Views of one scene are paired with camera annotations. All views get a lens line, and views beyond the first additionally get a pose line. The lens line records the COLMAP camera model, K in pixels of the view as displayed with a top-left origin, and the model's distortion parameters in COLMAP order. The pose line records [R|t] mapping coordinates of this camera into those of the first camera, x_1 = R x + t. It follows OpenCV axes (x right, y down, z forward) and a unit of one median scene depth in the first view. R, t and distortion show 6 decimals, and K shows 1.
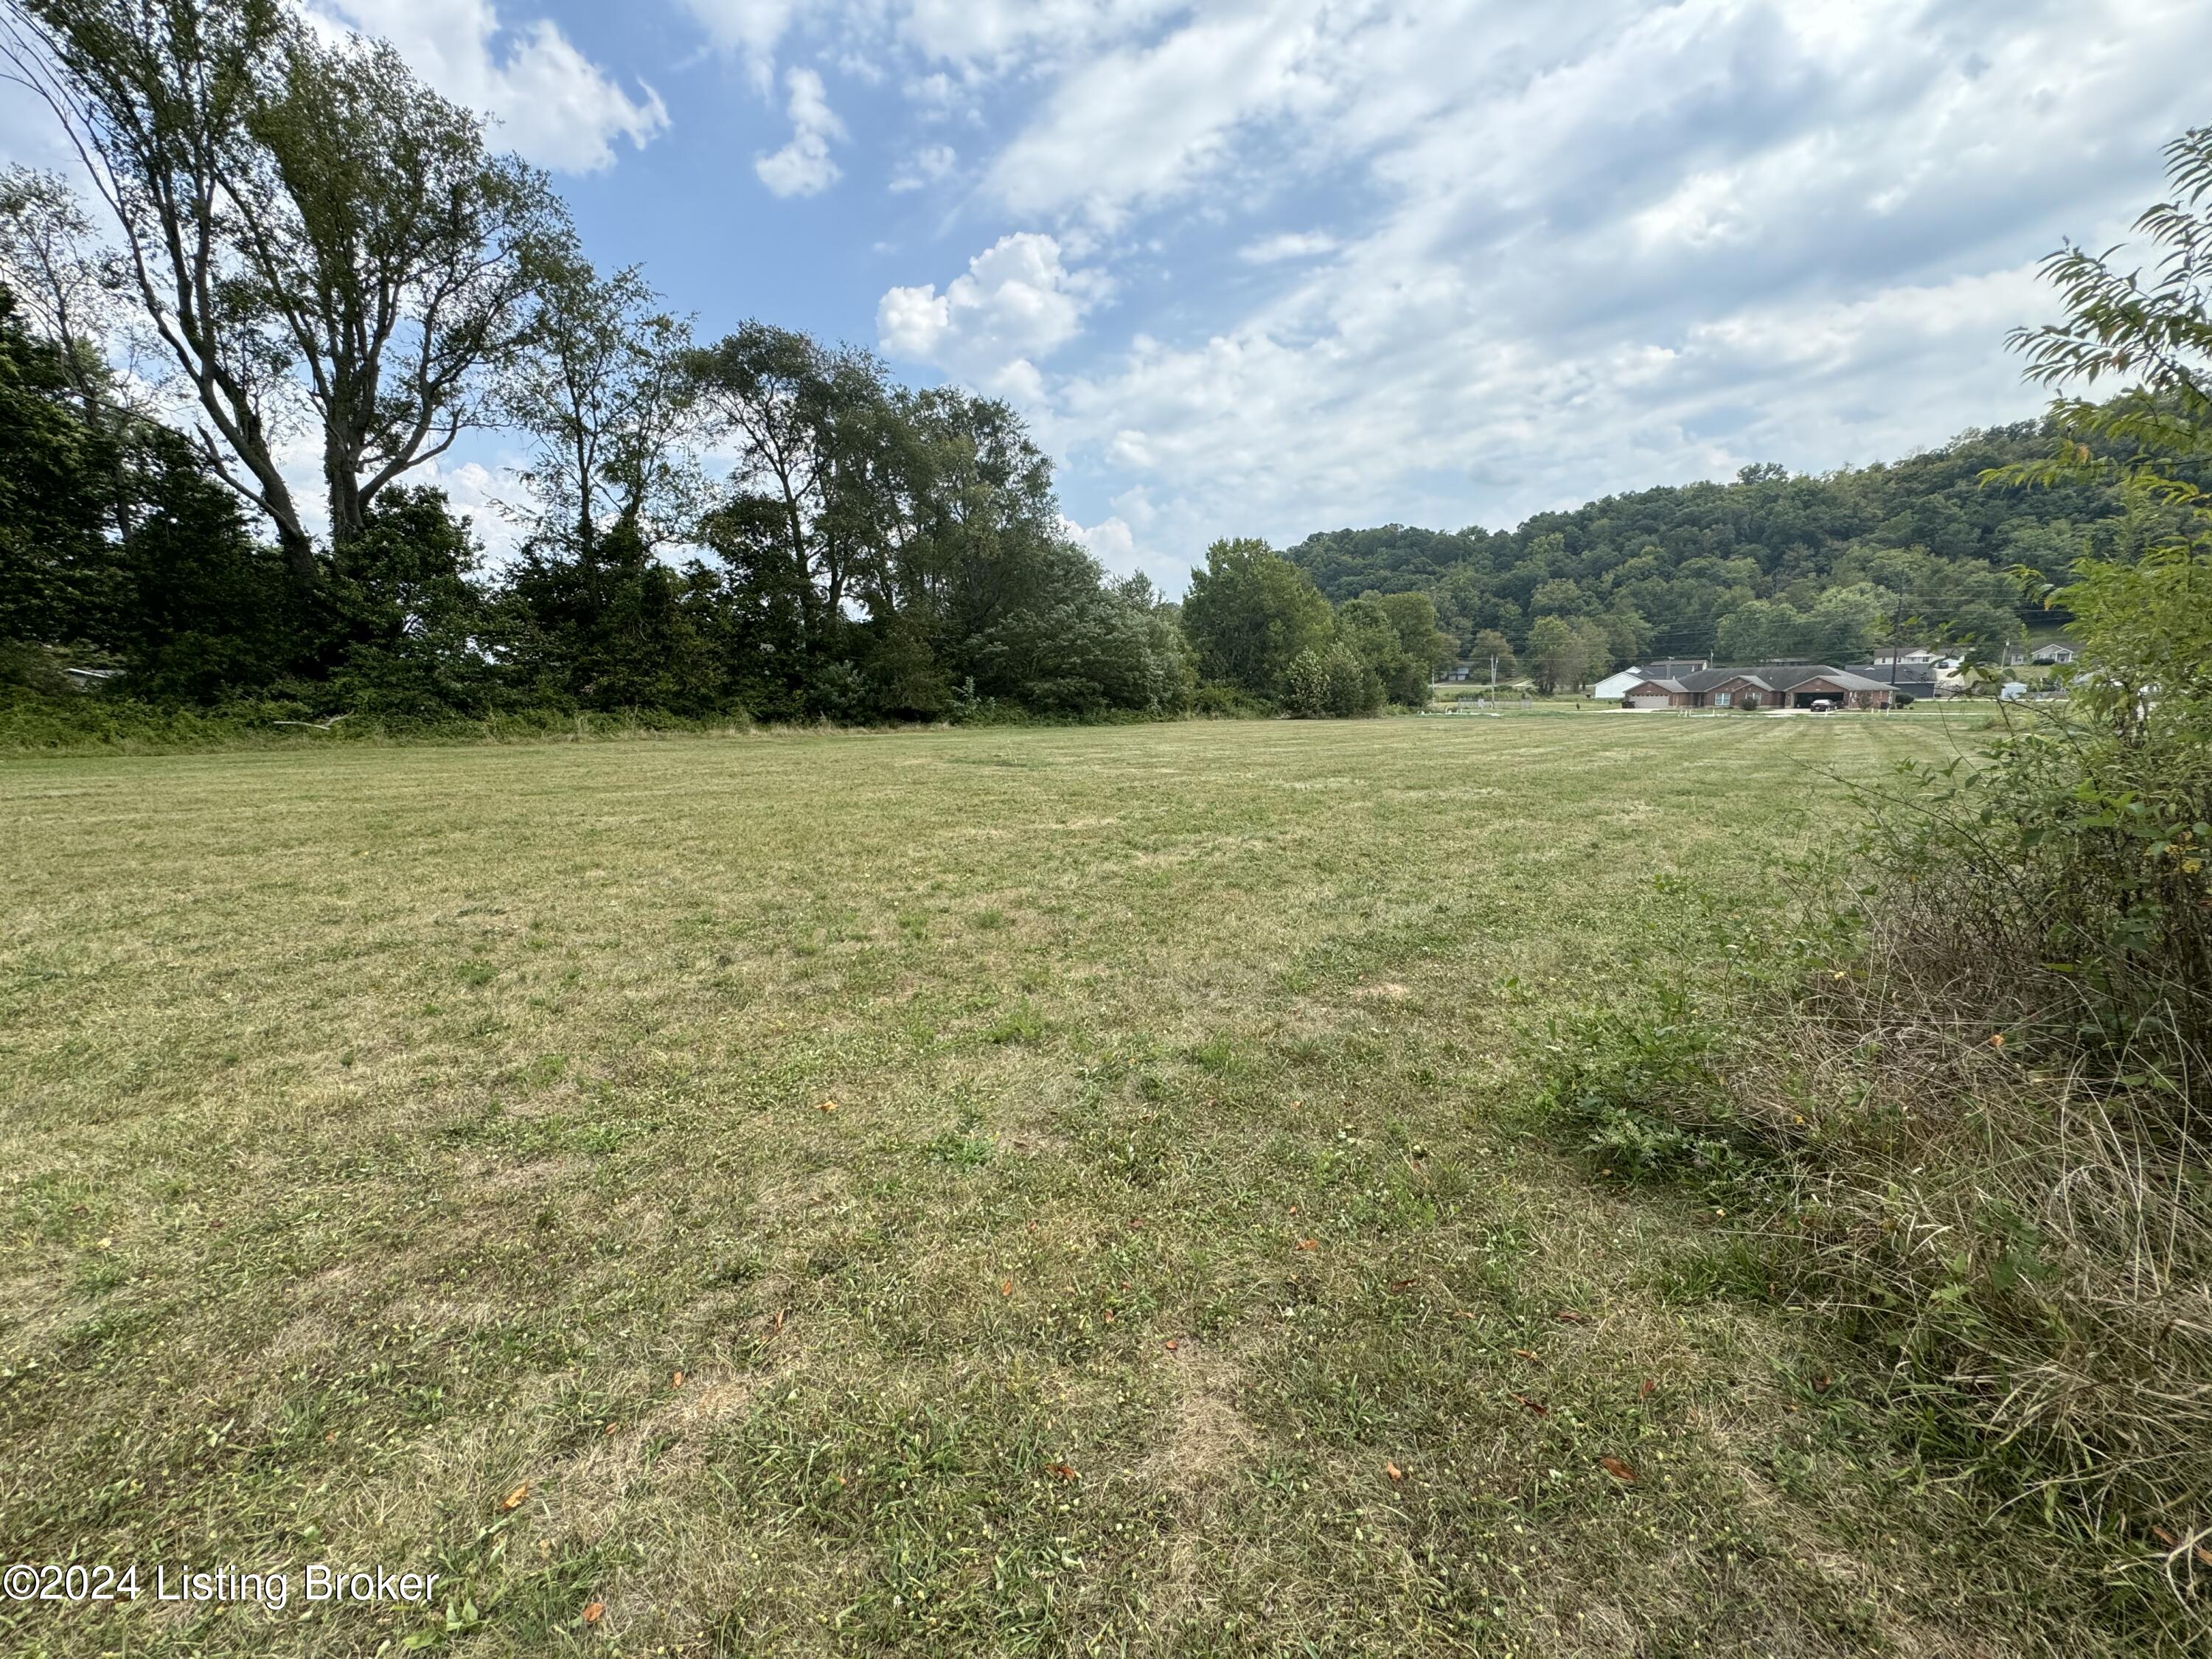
lens RADIAL K [[892.3, 0, 1106.0], [0, 892.3, 829.5], [0, 0, 1]] dist [-0.002601, 0.000128]
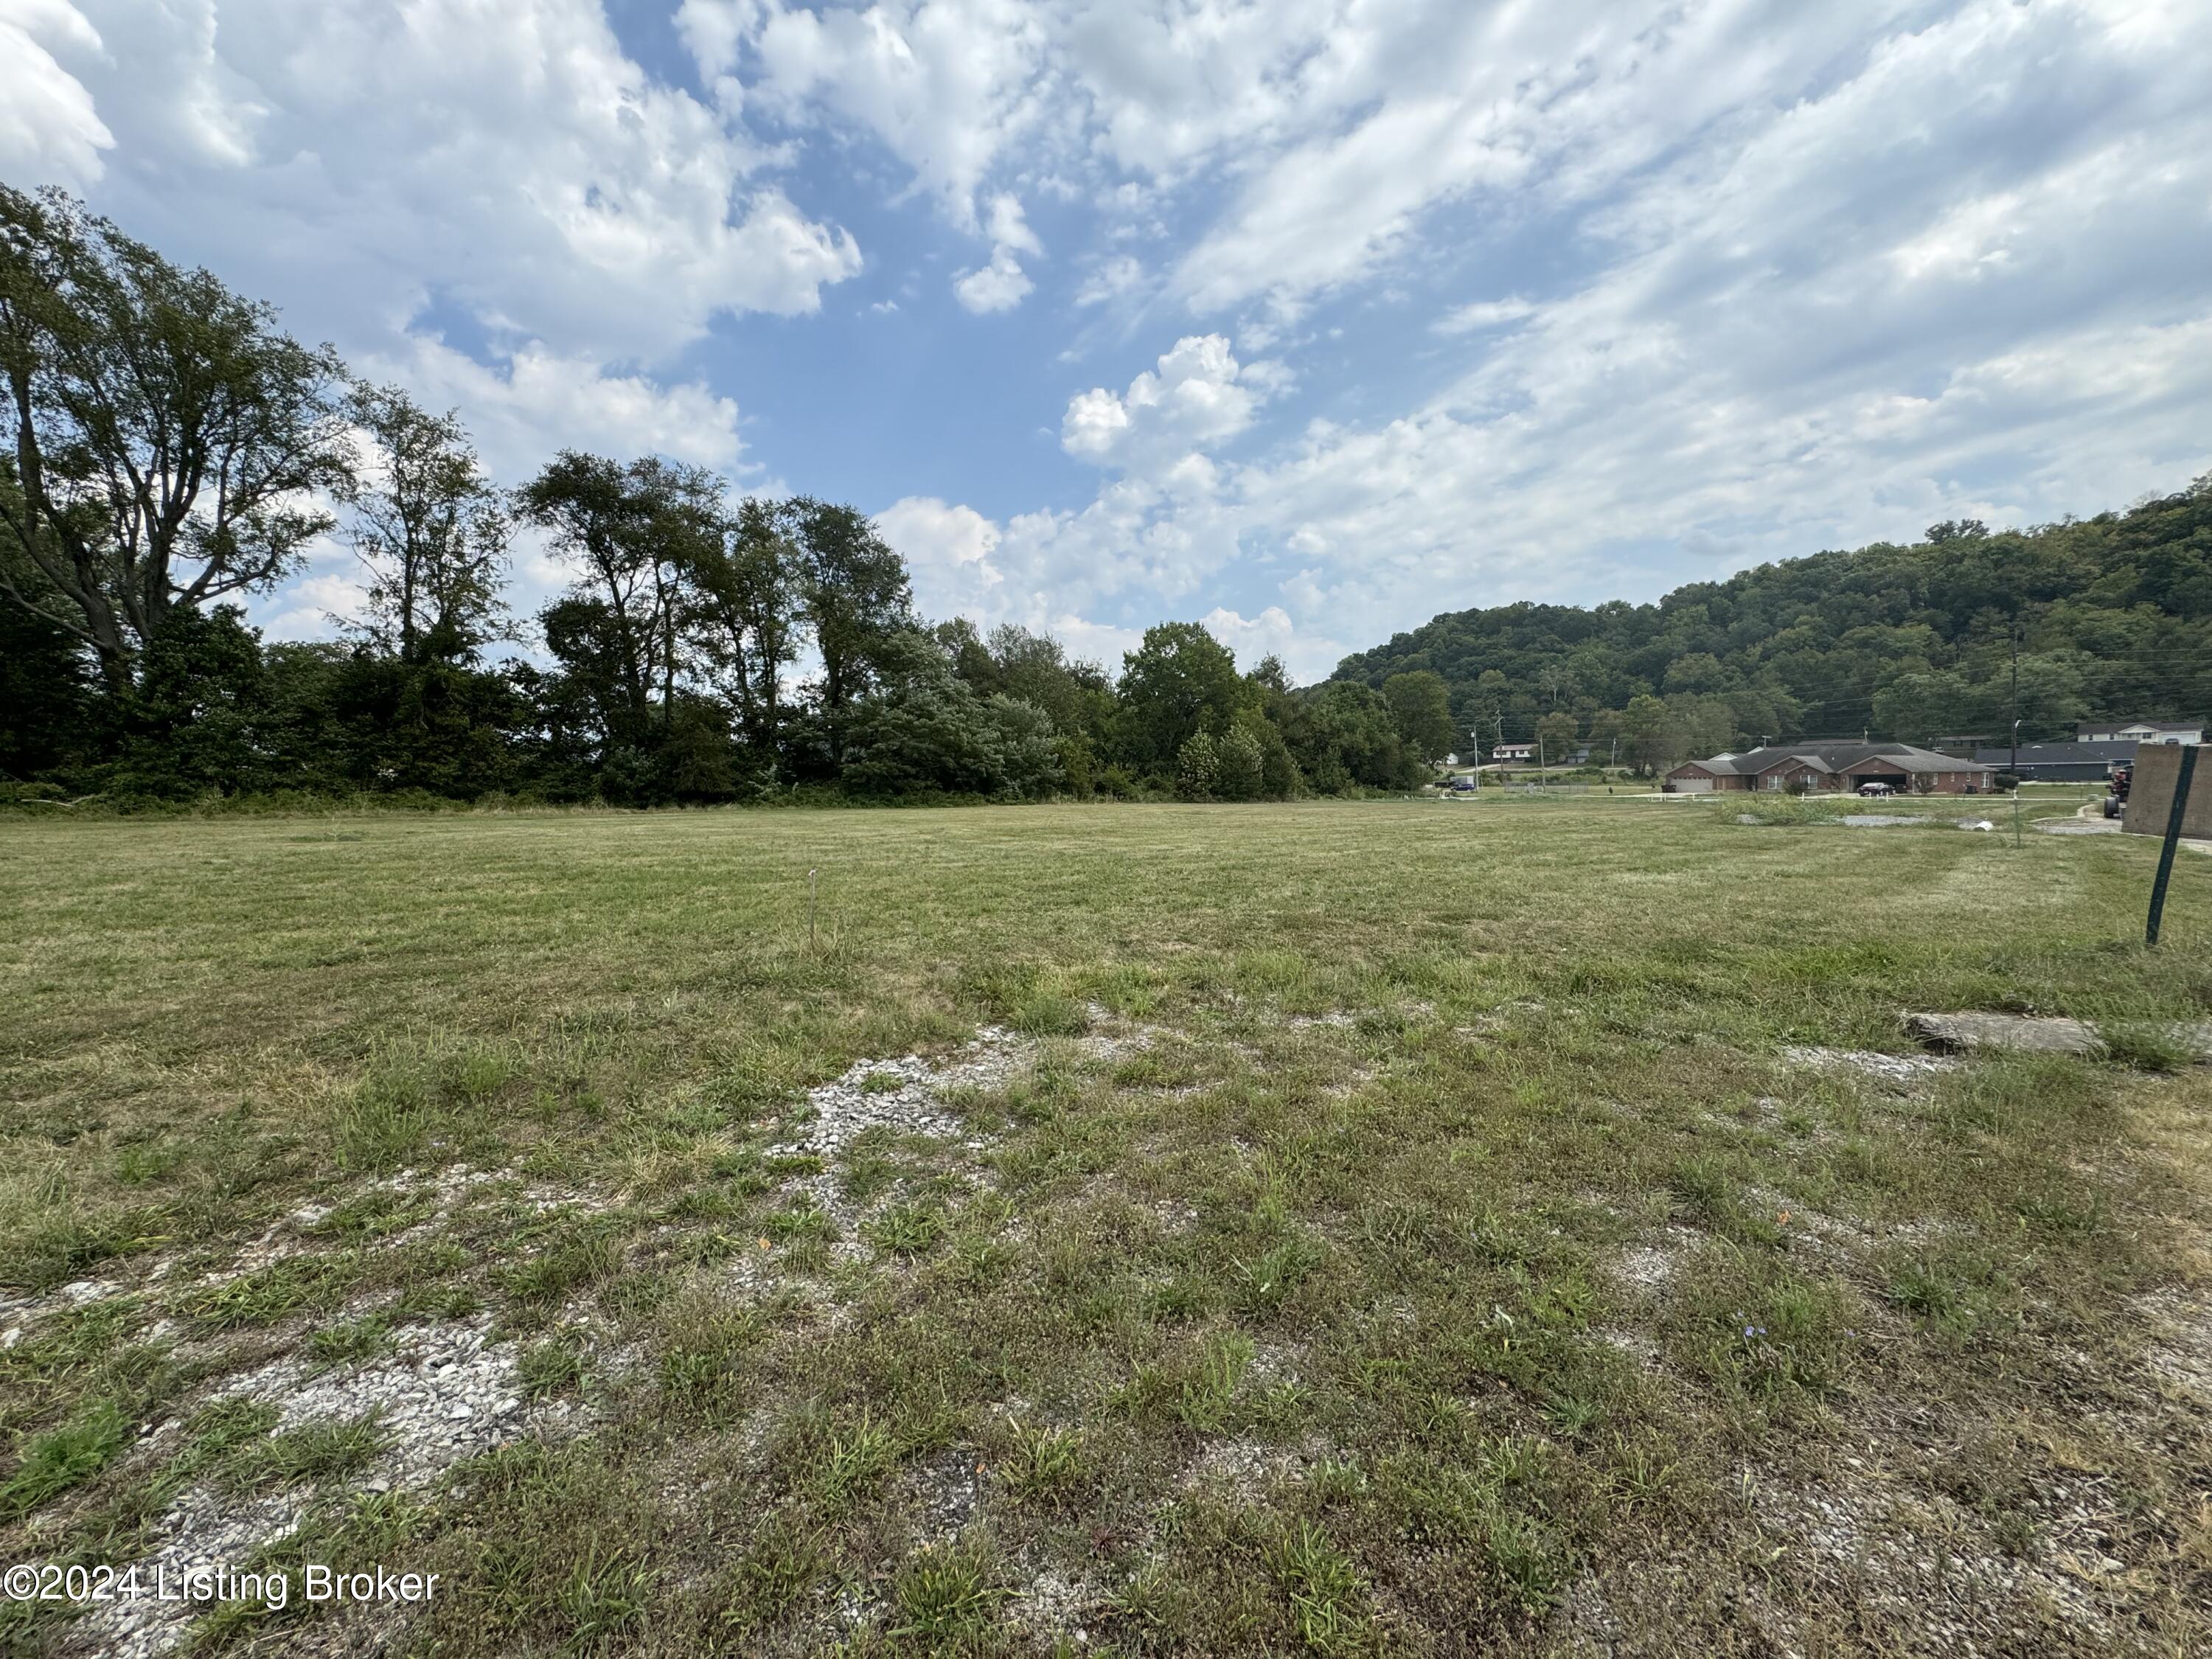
lens RADIAL K [[893.9, 0, 1166.2], [0, 893.9, 883.7], [0, 0, 1]] dist [0.002970, 0.000319]
pose [[0.986727, 0.017623, -0.161432, 0.103356], [-0.023066, 0.999225, -0.031903, -0.000078], [0.160744, 0.035203, 0.986368, 0.003494]]
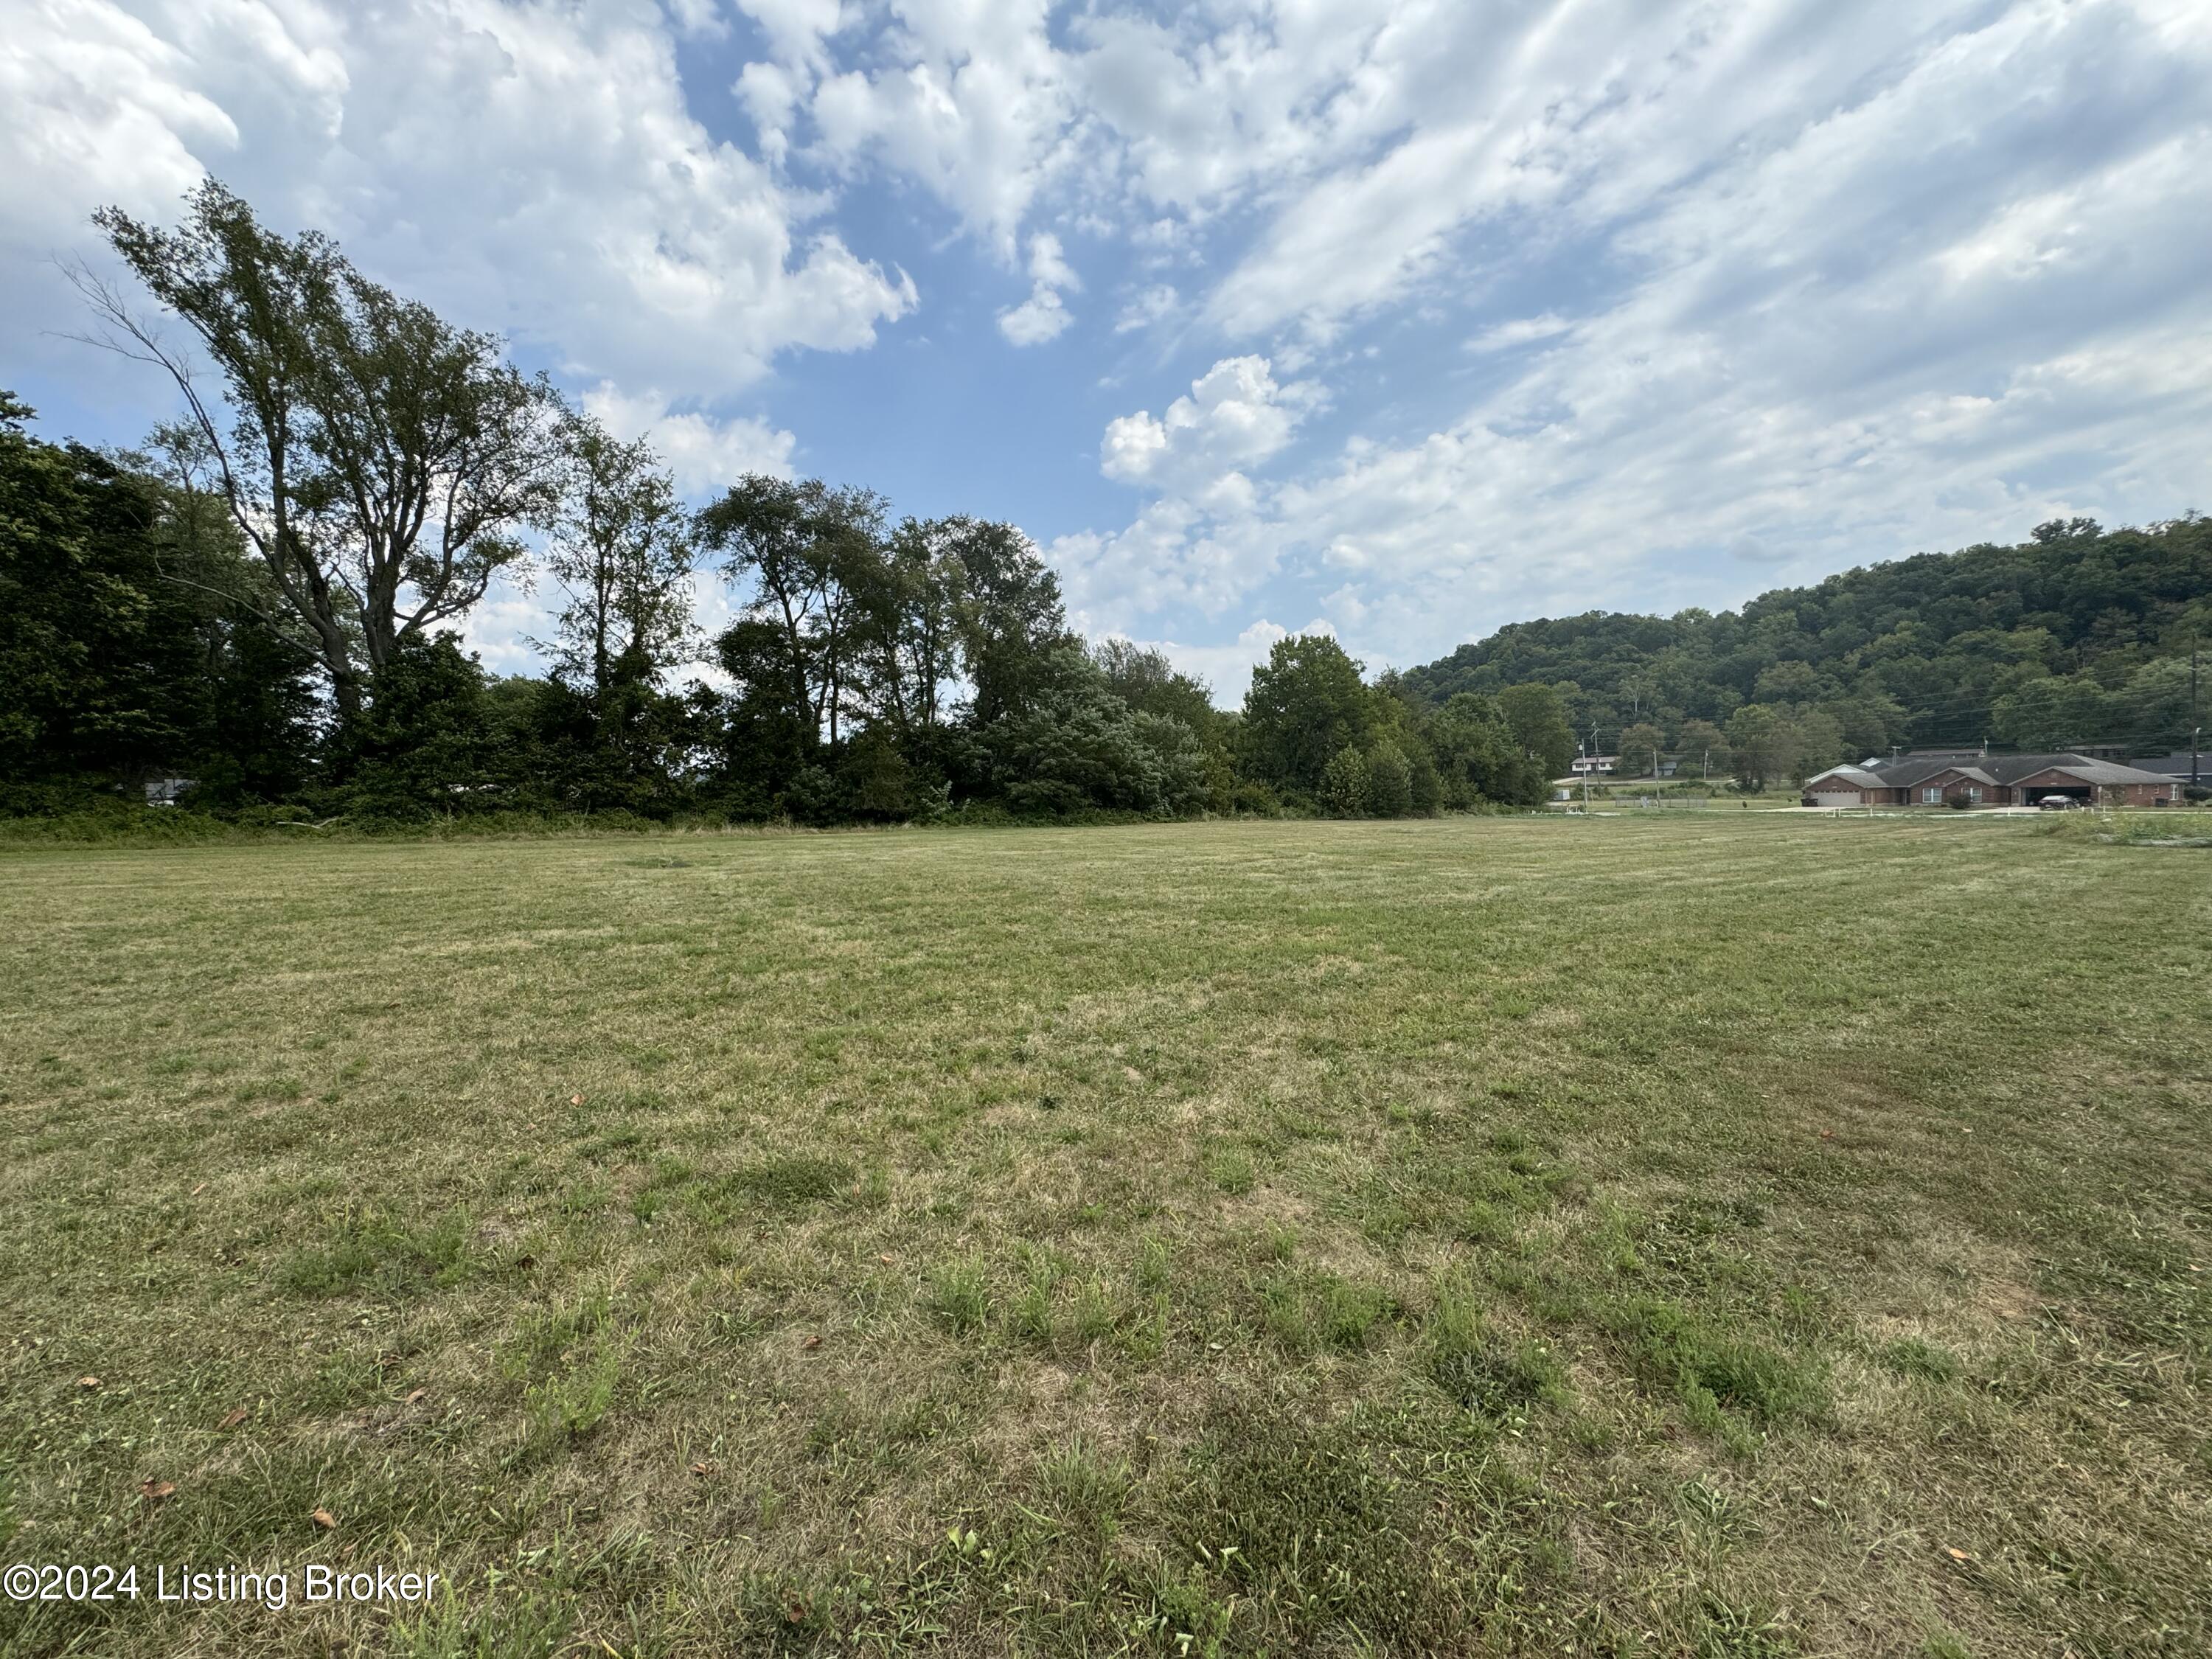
lens RADIAL K [[898.2, 0, 1138.3], [0, 898.2, 858.6], [0, 0, 1]] dist [0.000891, -0.000117]
pose [[0.975895, 0.009589, -0.218031, 0.063597], [-0.026590, 0.996816, -0.075176, -0.000986], [0.216616, 0.079161, 0.973042, 0.005150]]
